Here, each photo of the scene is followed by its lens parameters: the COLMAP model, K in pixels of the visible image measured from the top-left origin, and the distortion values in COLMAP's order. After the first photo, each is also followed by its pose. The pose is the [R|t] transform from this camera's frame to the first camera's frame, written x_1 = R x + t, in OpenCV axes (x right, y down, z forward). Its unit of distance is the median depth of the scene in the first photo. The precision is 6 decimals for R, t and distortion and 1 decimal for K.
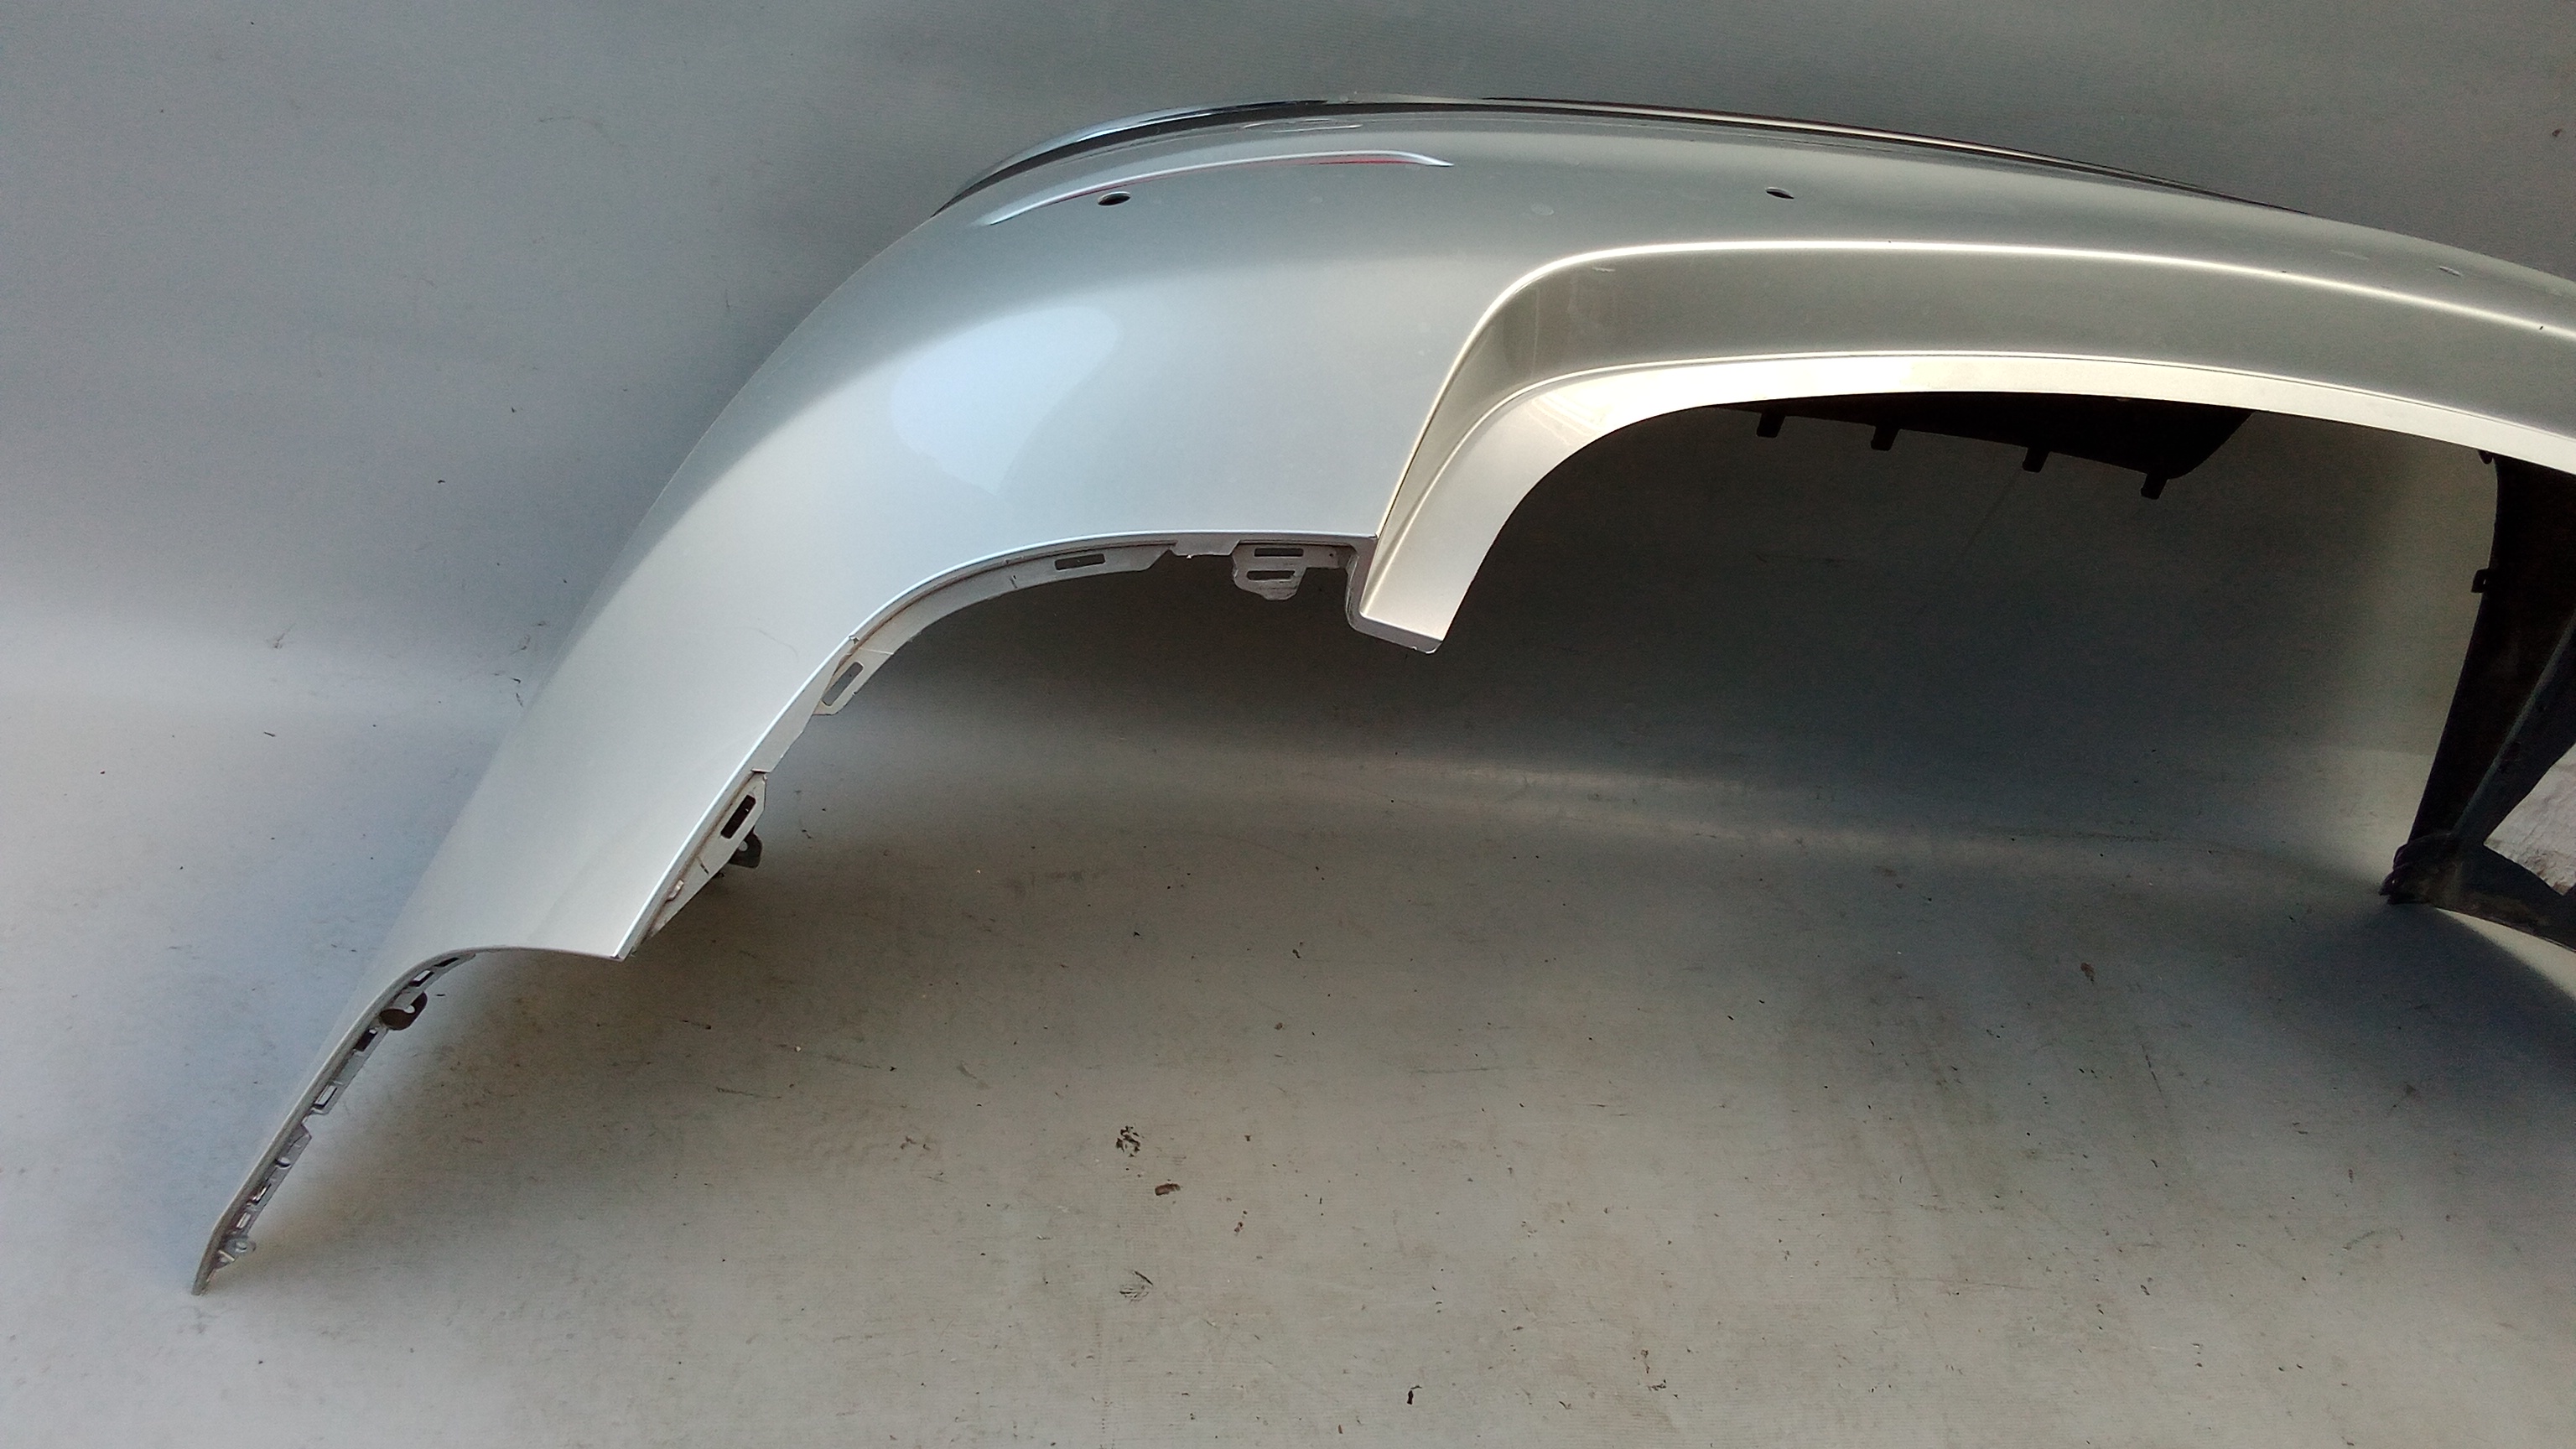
lens RADIAL K [[1993.5, 0, 1292.3], [0, 1993.5, 708.1], [0, 0, 1]] dist [0.035238, -0.068091]
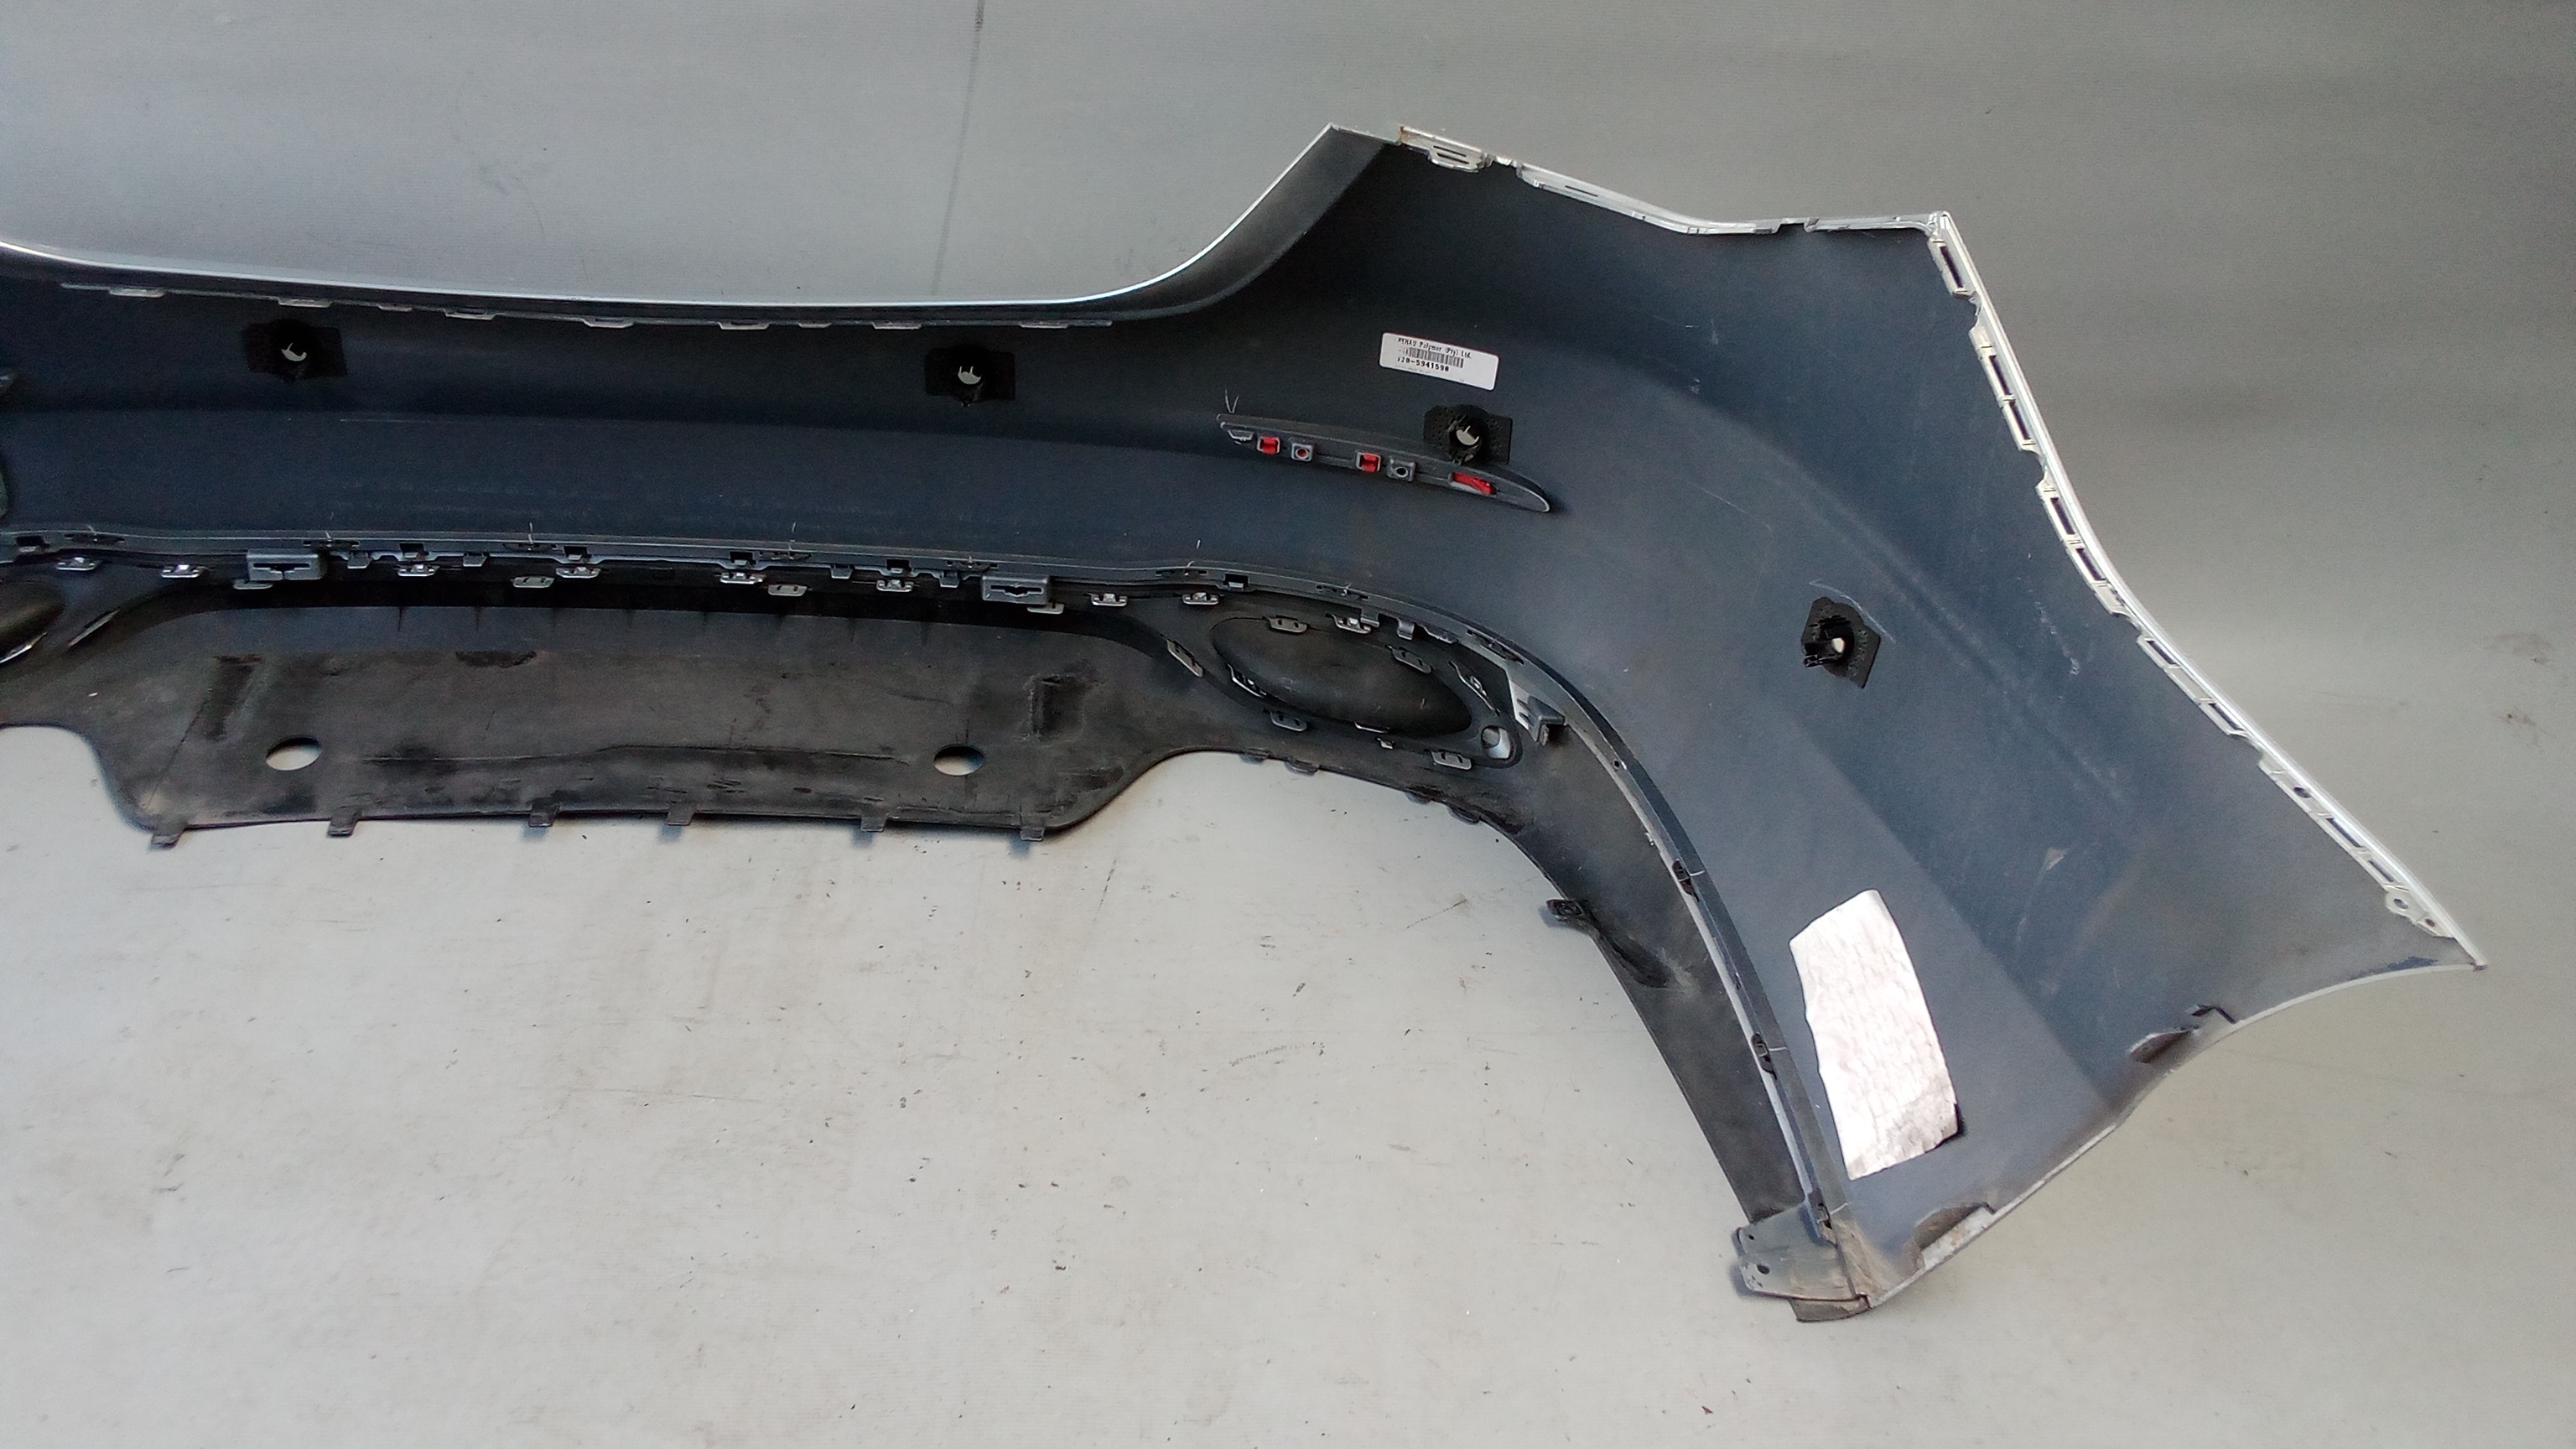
lens RADIAL K [[1993.5, 0, 1282.7], [0, 1993.5, 729.5], [0, 0, 1]] dist [0.035238, -0.068091]
pose [[0.980331, -0.068000, -0.185277, 0.796887], [0.056393, 0.996143, -0.067221, 0.210916], [0.189133, 0.055450, 0.980385, 0.201482]]
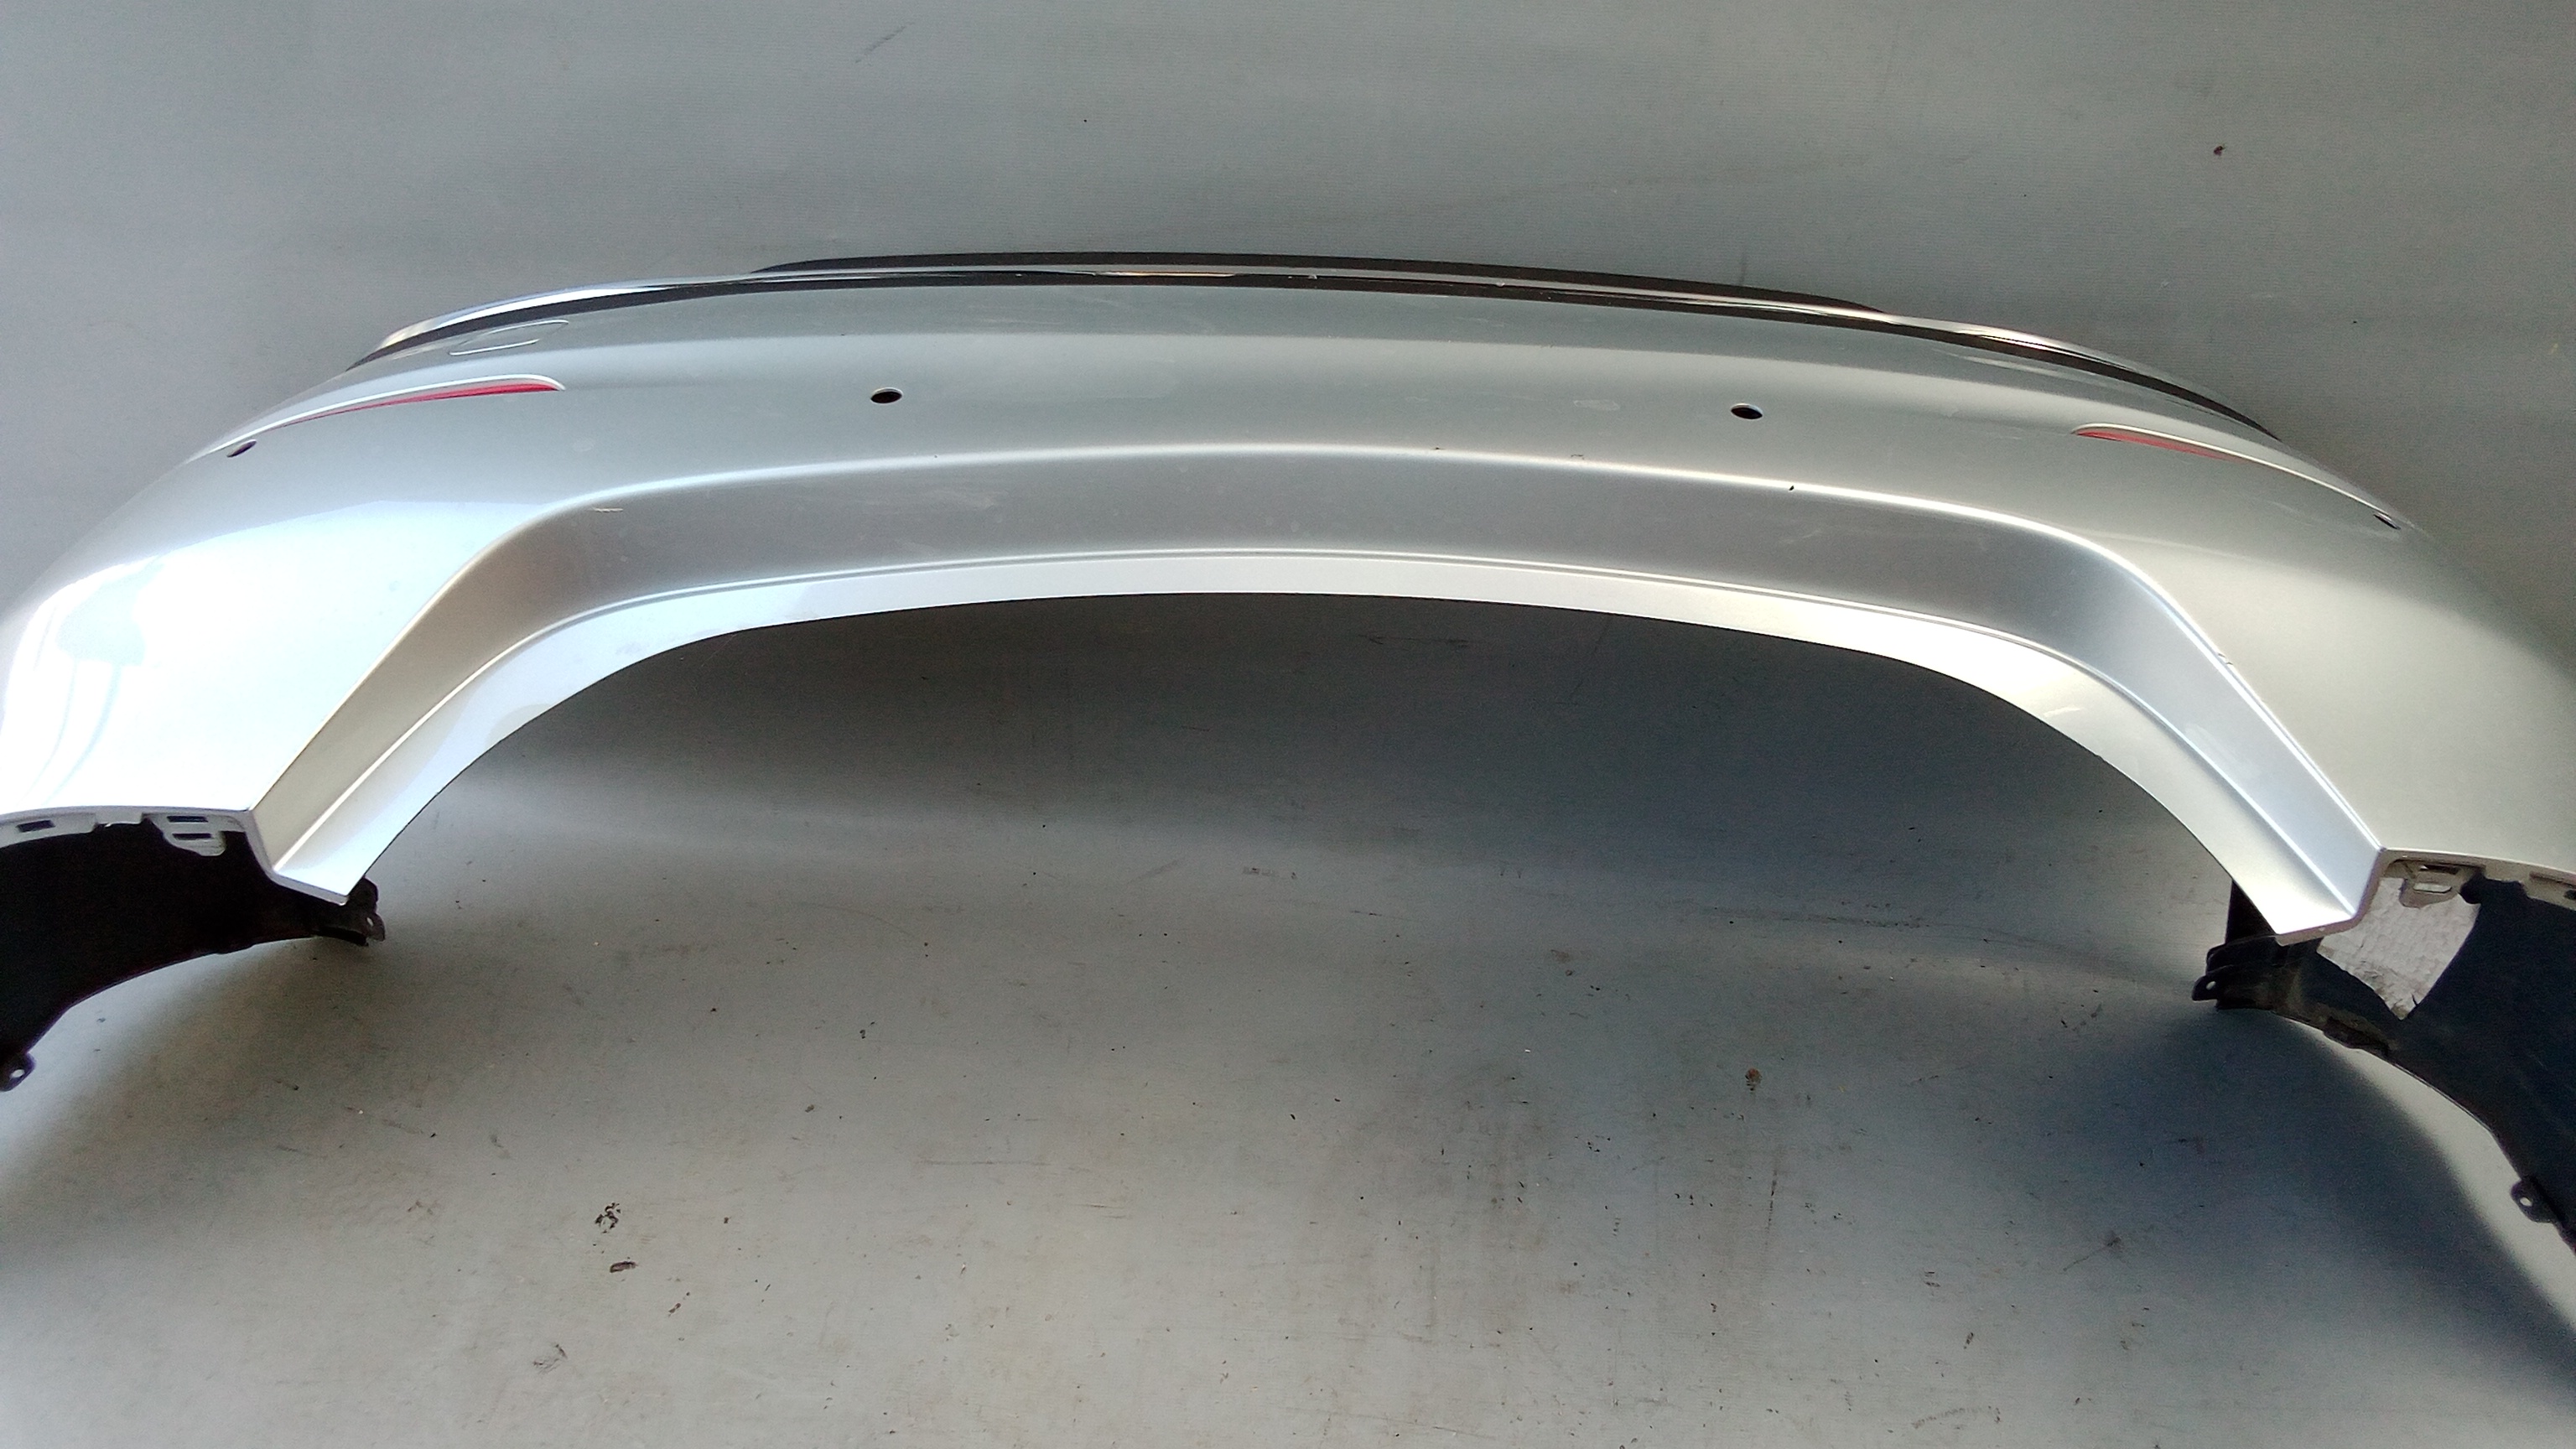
lens RADIAL K [[1993.5, 0, 1291.4], [0, 1993.5, 710.8], [0, 0, 1]] dist [0.035238, -0.068091]
pose [[0.950476, 0.016595, -0.310355, 0.598514], [0.009247, 0.996621, 0.081610, -0.144977], [0.310660, -0.080439, 0.947111, 0.089055]]
